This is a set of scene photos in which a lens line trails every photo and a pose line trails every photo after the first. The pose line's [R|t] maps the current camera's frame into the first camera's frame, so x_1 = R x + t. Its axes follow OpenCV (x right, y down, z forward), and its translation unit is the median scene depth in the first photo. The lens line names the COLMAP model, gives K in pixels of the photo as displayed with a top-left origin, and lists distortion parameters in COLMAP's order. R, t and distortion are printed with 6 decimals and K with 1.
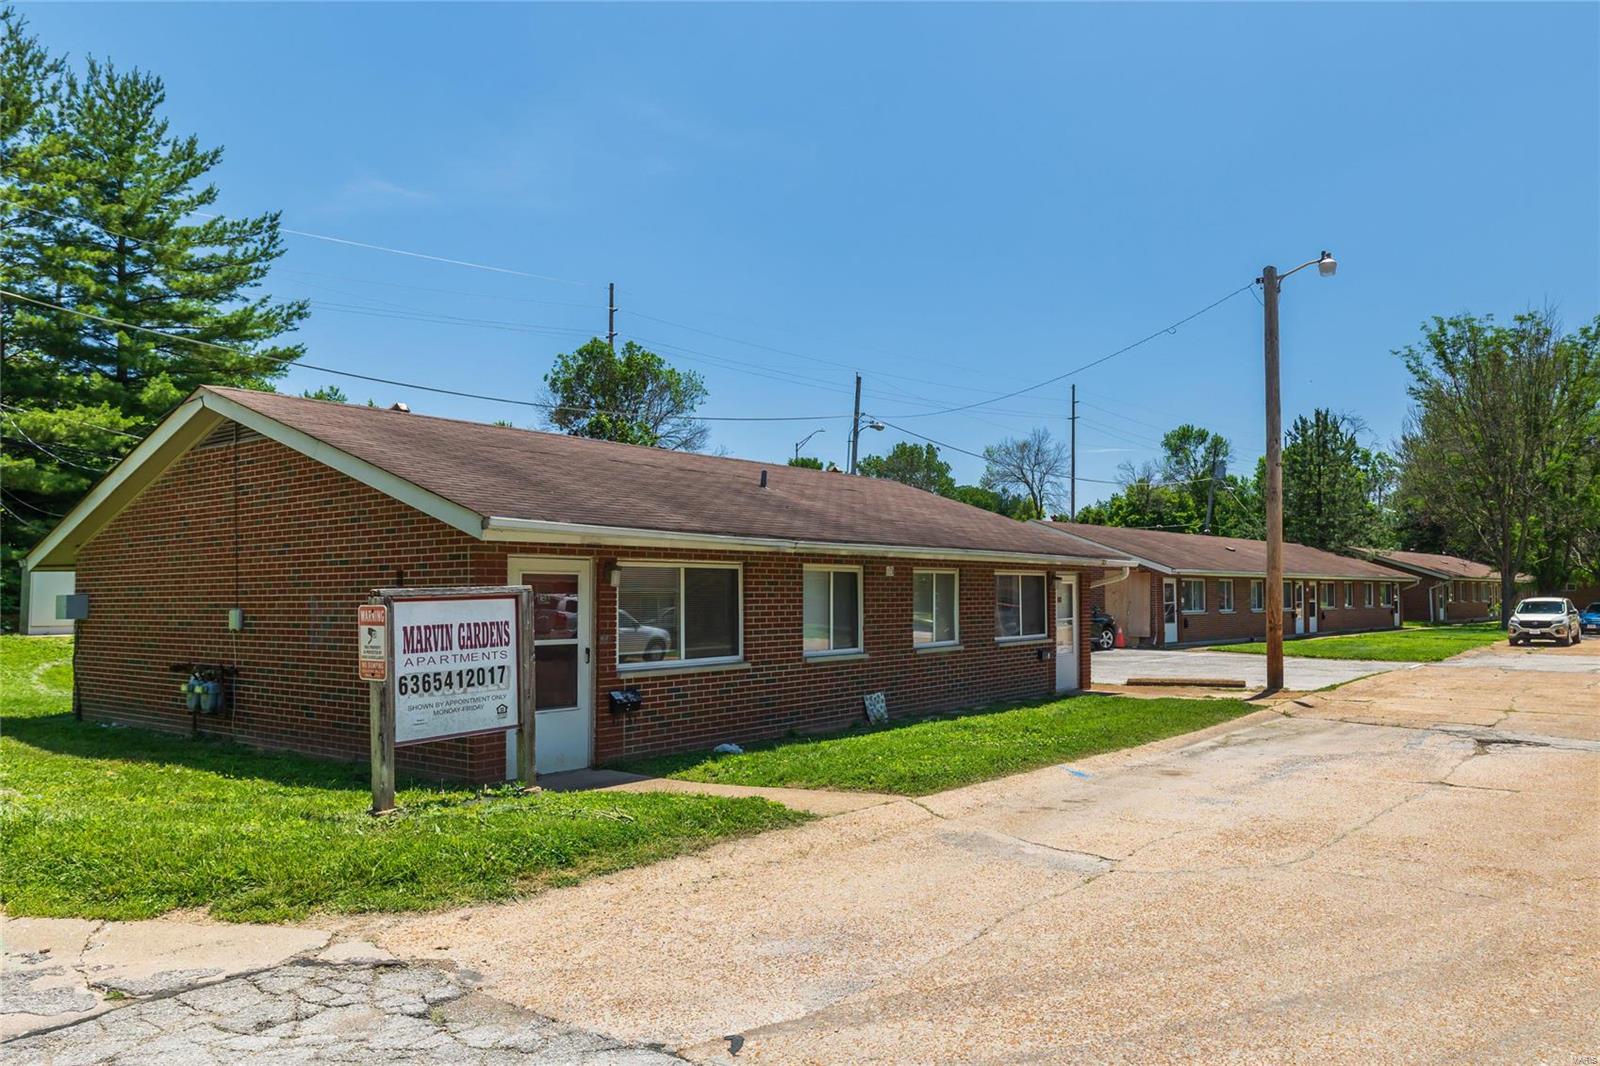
lens RADIAL K [[1064.6, 0, 903.9], [0, 1064.6, 560.3], [0, 0, 1]] dist [0.001879, 0.002446]
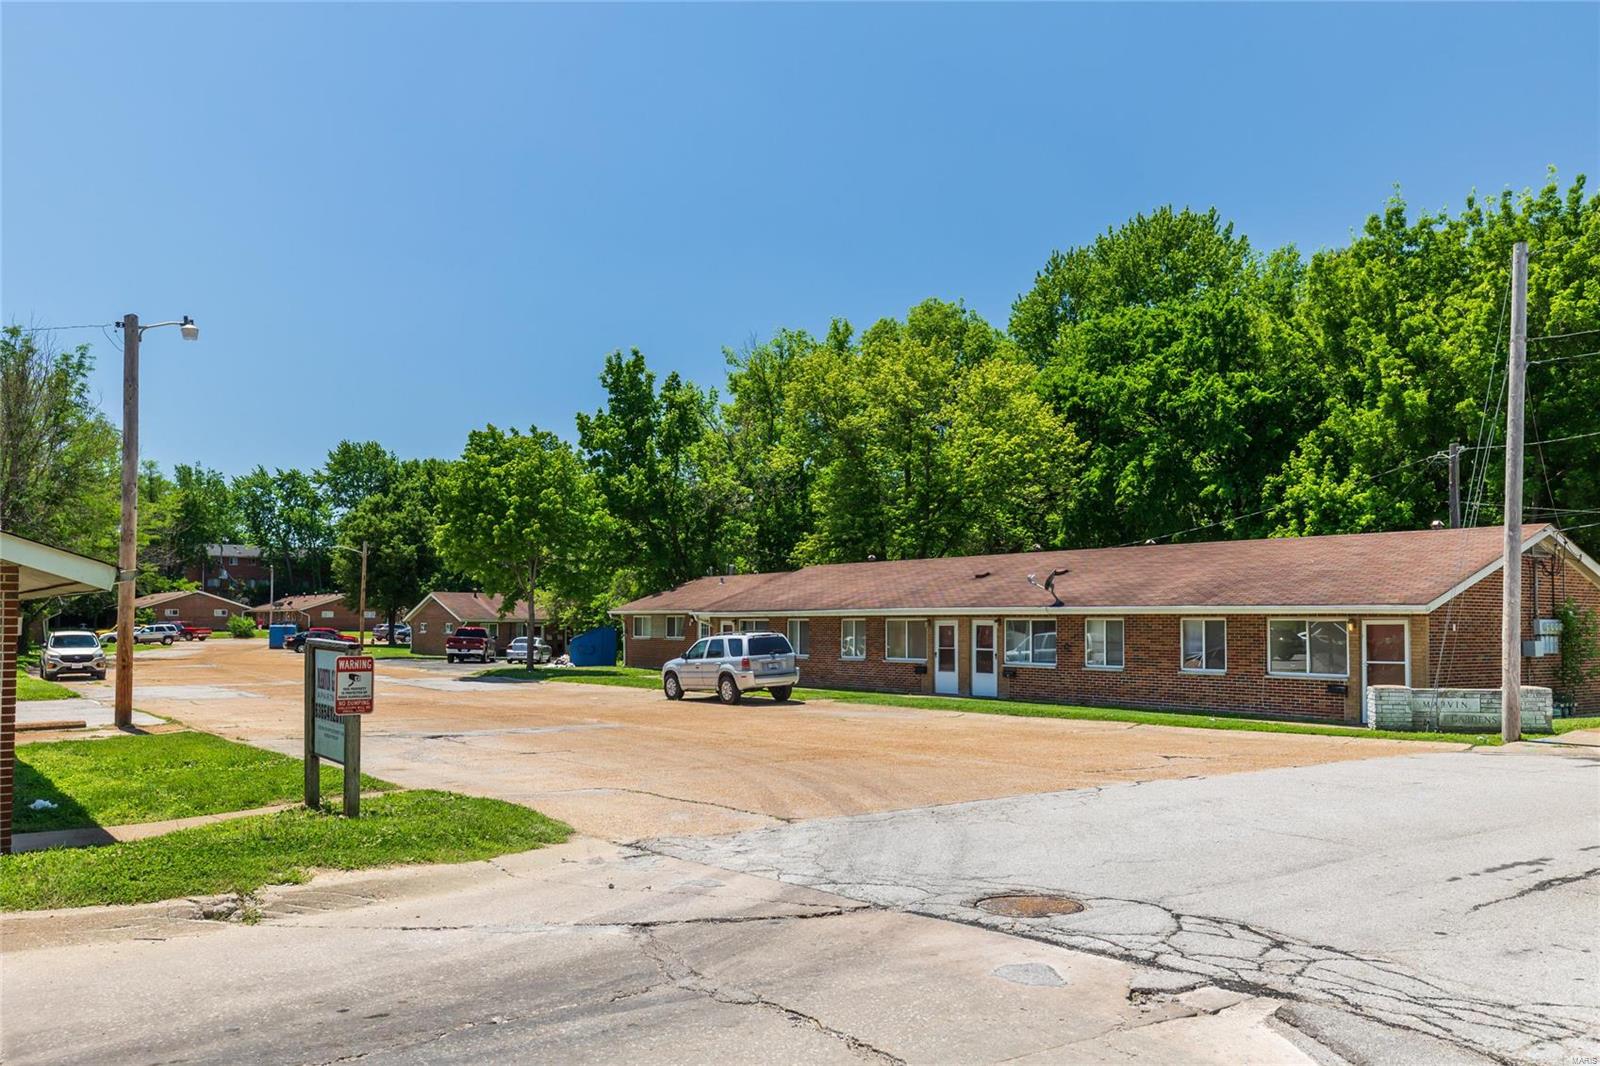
lens RADIAL K [[1269.5, 0, 768.6], [0, 1269.5, 570.9], [0, 0, 1]] dist [0.031730, -0.013635]
pose [[0.325678, 0.041949, 0.944550, -0.288875], [-0.035017, 0.998865, -0.032287, -0.004609], [-0.944832, -0.022560, 0.326777, 0.004422]]
